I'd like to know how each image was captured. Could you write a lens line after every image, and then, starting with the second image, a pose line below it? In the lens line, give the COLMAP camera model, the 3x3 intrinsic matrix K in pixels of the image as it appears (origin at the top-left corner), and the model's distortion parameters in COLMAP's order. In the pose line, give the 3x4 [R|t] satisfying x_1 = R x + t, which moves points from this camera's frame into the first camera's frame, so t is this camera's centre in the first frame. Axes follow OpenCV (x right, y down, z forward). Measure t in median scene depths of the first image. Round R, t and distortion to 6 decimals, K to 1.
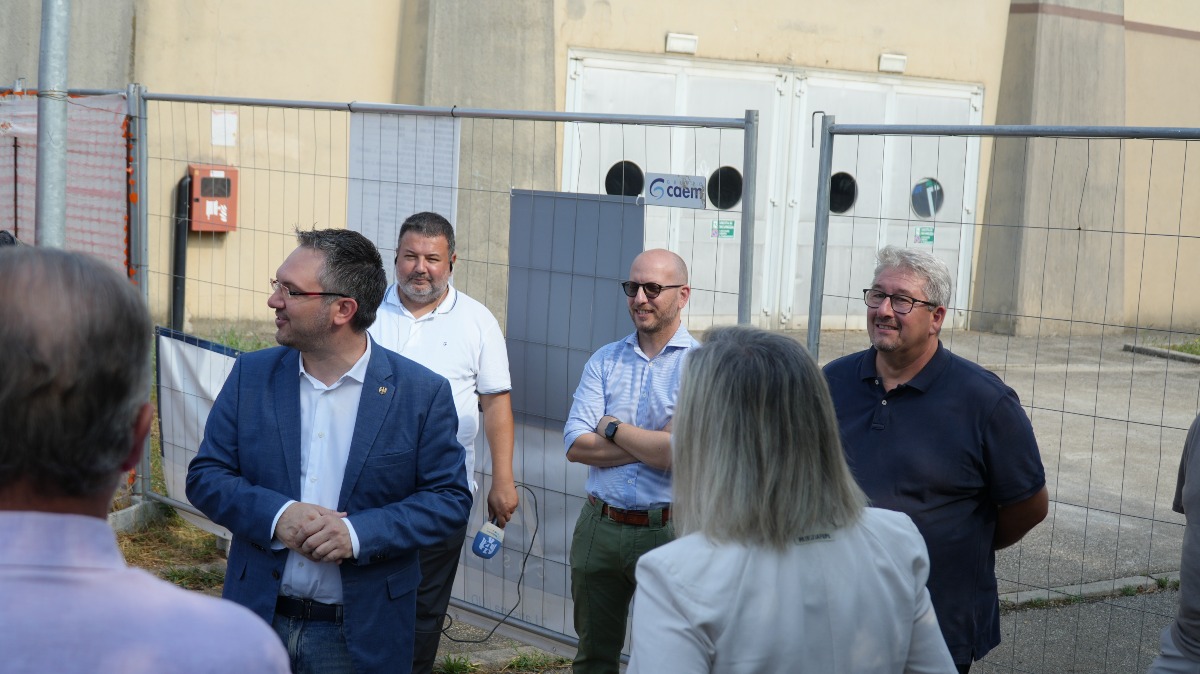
lens RADIAL K [[1738.9, 0, 592.5], [0, 1738.9, 326.1], [0, 0, 1]] dist [-0.112160, 0.000000]
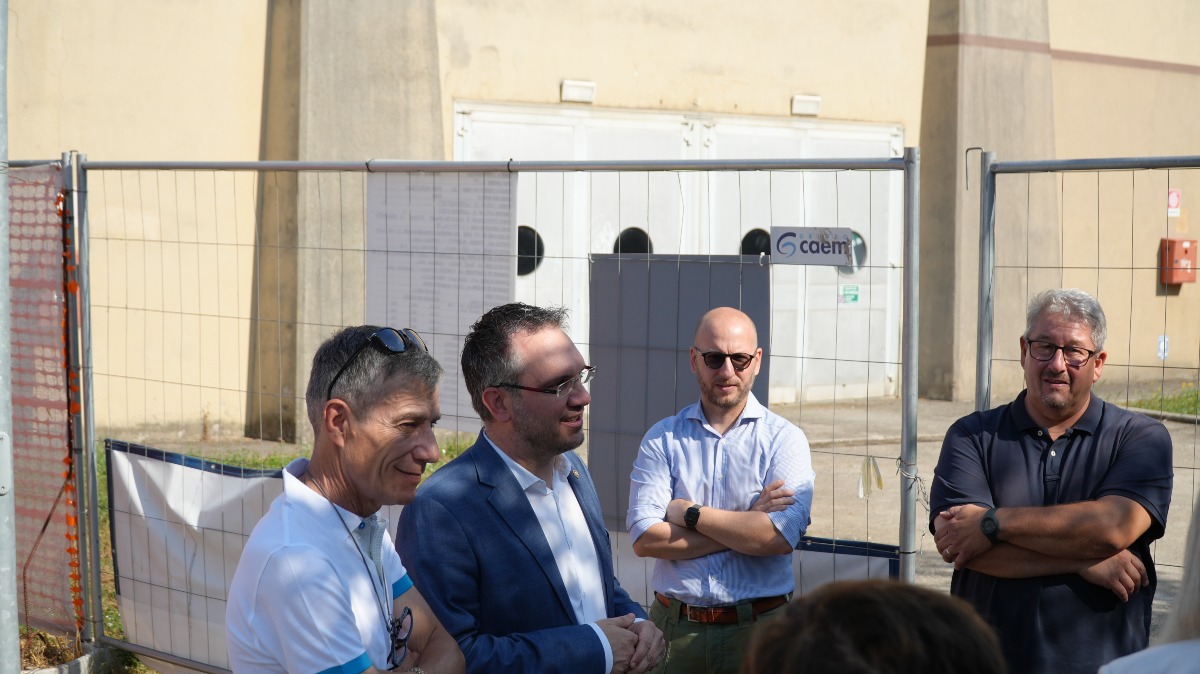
lens RADIAL K [[1923.0, 0, 593.3], [0, 1923.0, 348.6], [0, 0, 1]] dist [-0.140250, 0.000000]
pose [[0.992287, -0.049110, 0.113822, -0.063915], [0.052800, 0.998165, -0.029633, -0.001990], [-0.112158, 0.035414, 0.993059, 0.028969]]
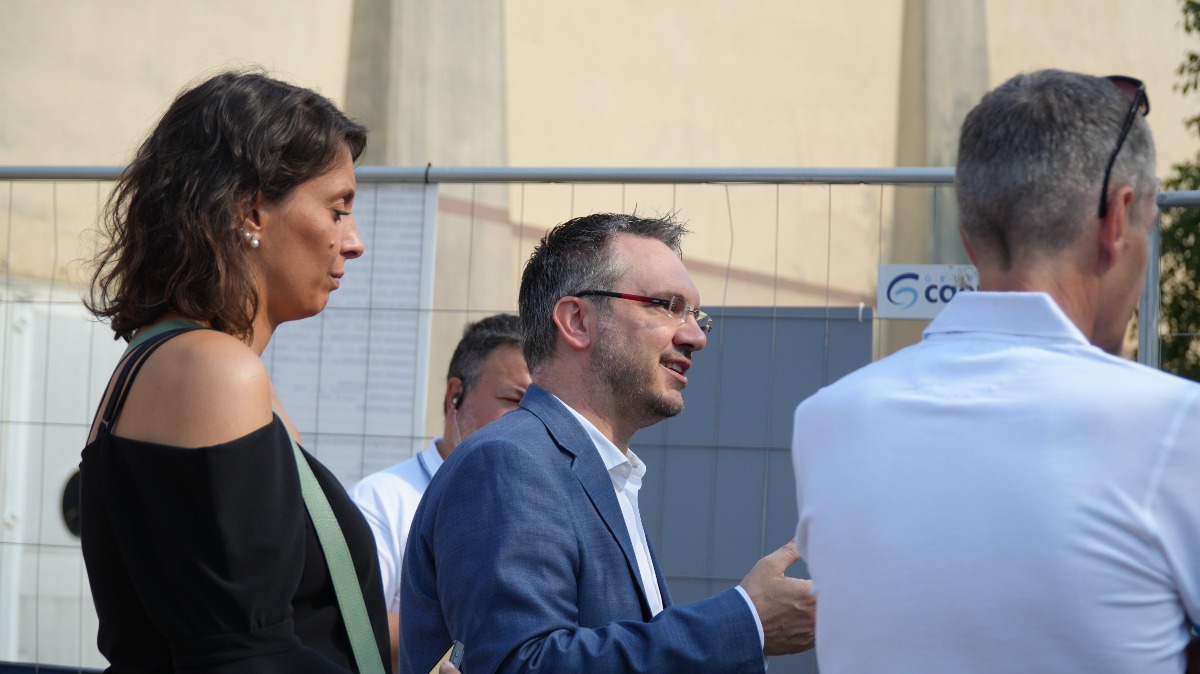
lens RADIAL K [[3106.5, 0, 601.3], [0, 3106.5, 337.5], [0, 0, 1]] dist [0.074047, 0.000000]
pose [[0.879762, 0.021102, 0.474946, -0.214231], [0.057774, 0.986865, -0.150865, 0.035023], [-0.471891, 0.160164, 0.866987, 0.048714]]
